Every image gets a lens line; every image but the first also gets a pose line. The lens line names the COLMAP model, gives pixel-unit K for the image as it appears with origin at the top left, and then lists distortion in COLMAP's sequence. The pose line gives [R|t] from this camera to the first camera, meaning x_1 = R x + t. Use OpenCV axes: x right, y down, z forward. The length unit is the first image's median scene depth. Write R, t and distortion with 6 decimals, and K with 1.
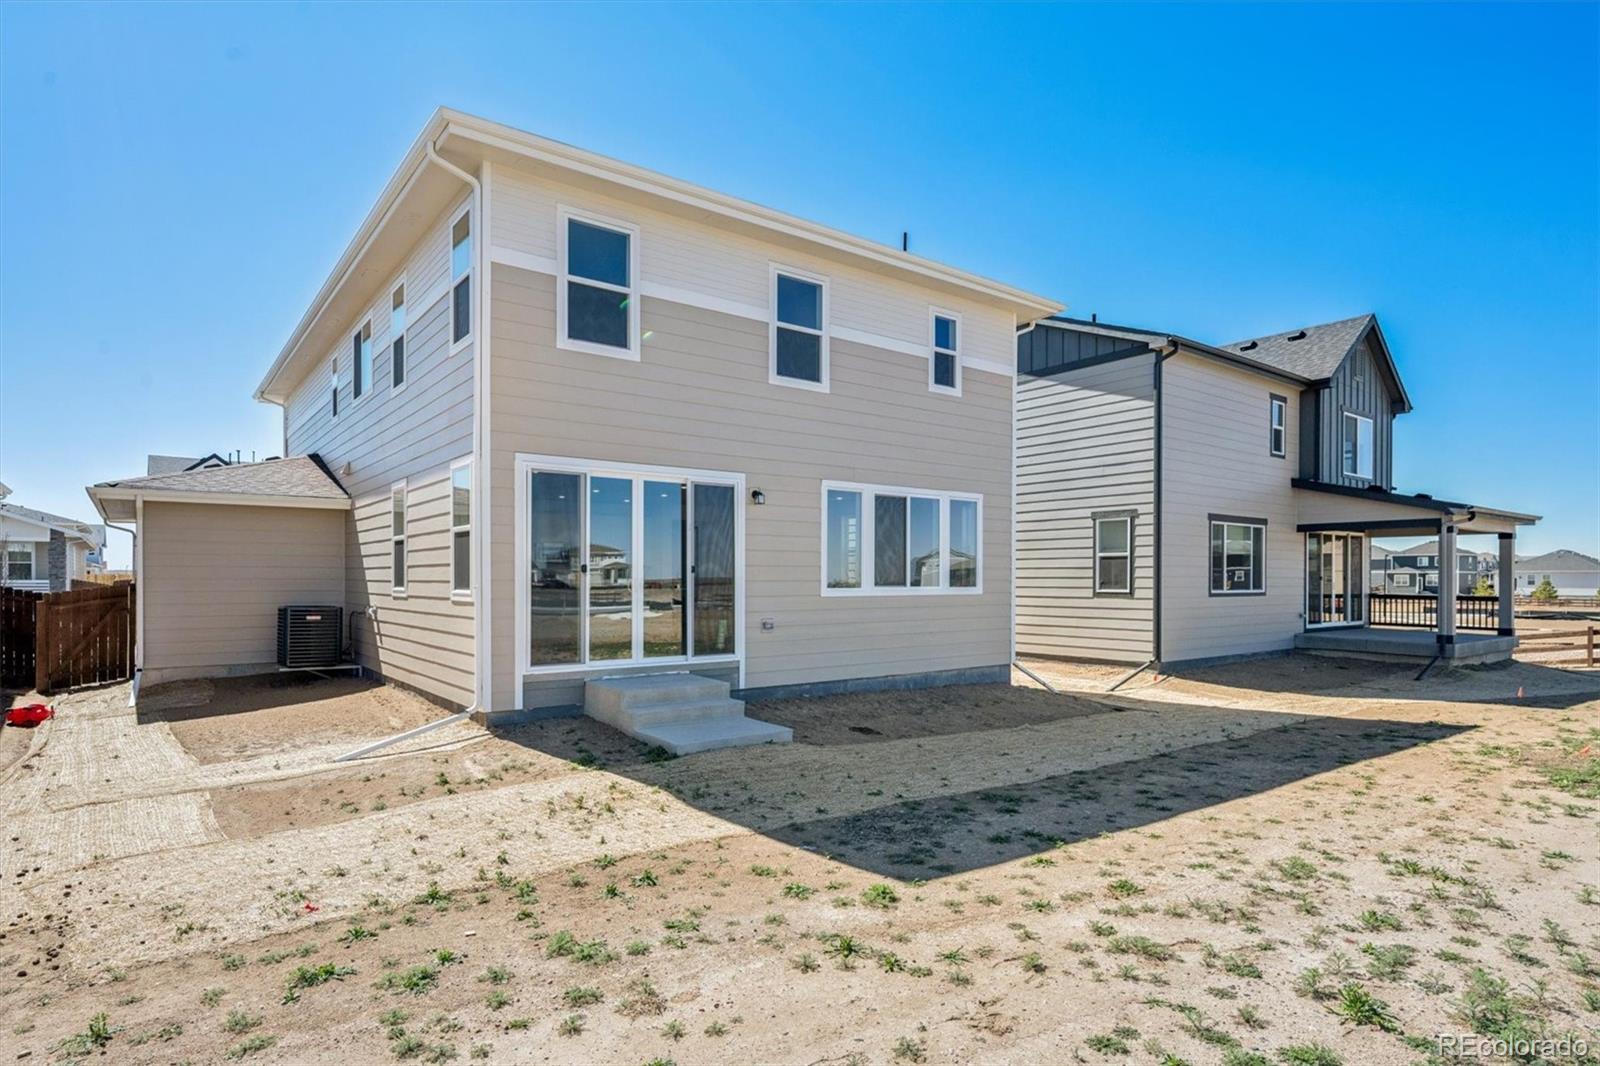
lens RADIAL K [[869.8, 0, 800.0], [0, 869.8, 533.0], [0, 0, 1]] dist [-0.000563, -0.000317]
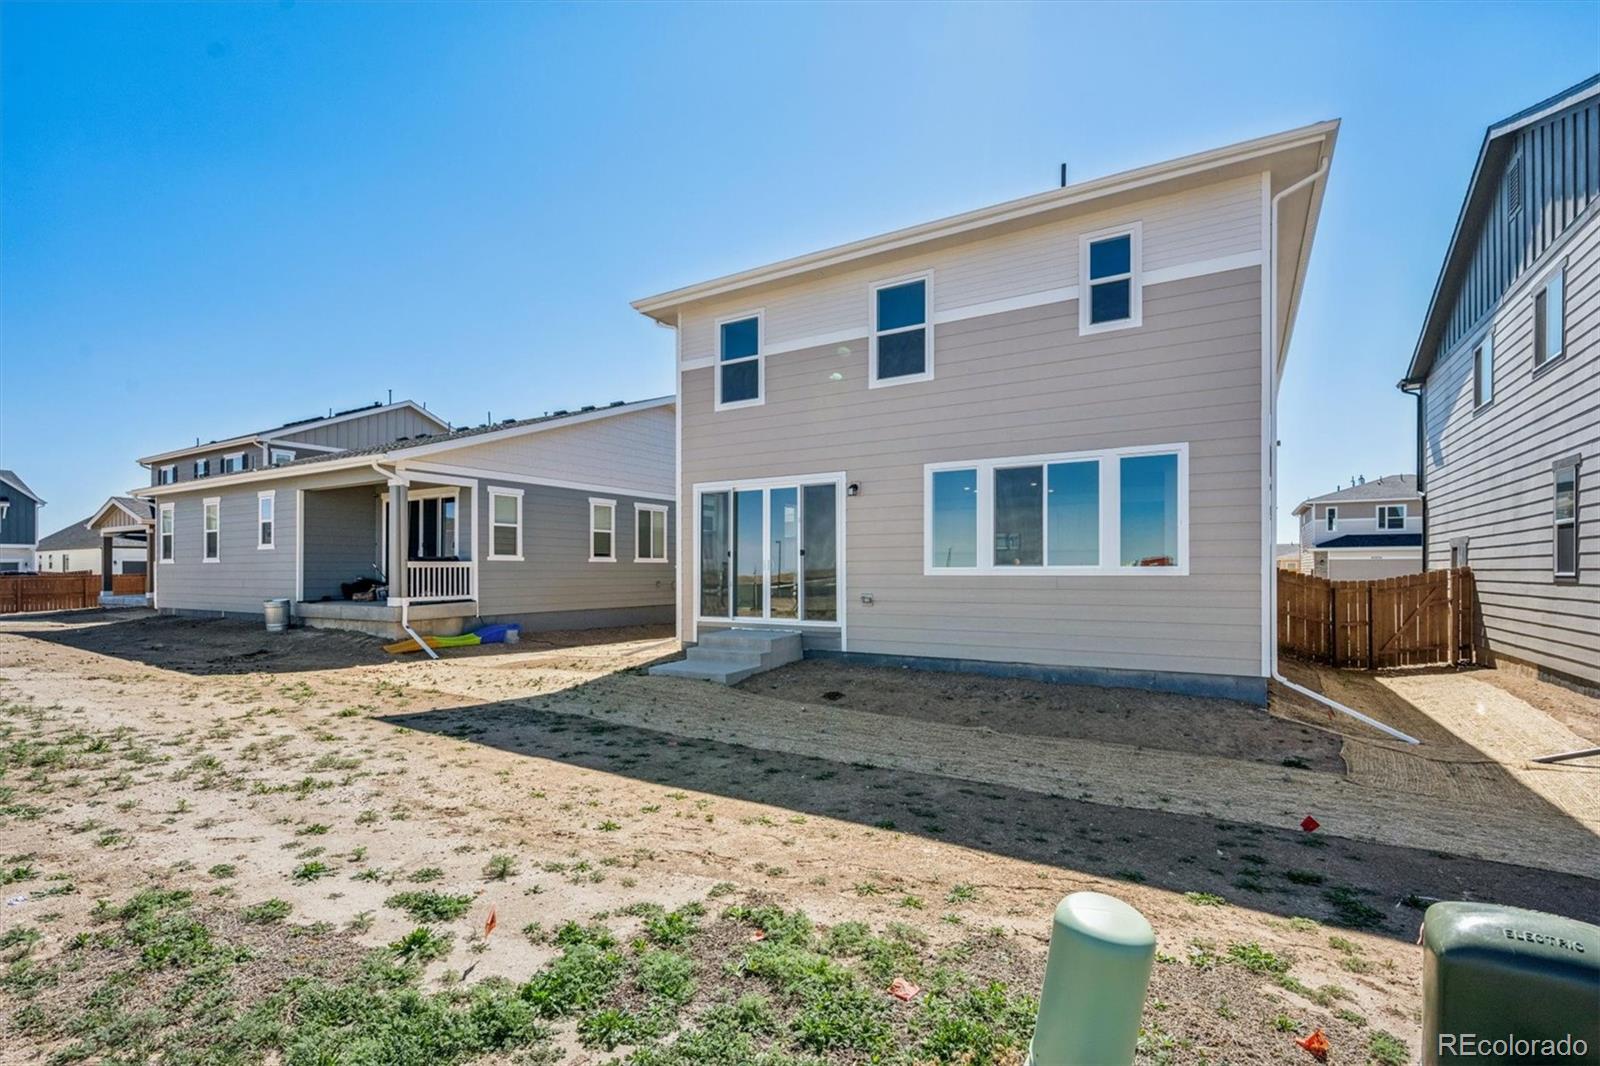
lens RADIAL K [[731.1, 0, 800.0], [0, 731.1, 533.0], [0, 0, 1]] dist [-0.001505, -0.000140]
pose [[0.359956, -0.053007, -0.931462, 0.794044], [0.048961, 0.998082, -0.037878, 0.047961], [0.931684, -0.031971, 0.361861, 0.540062]]
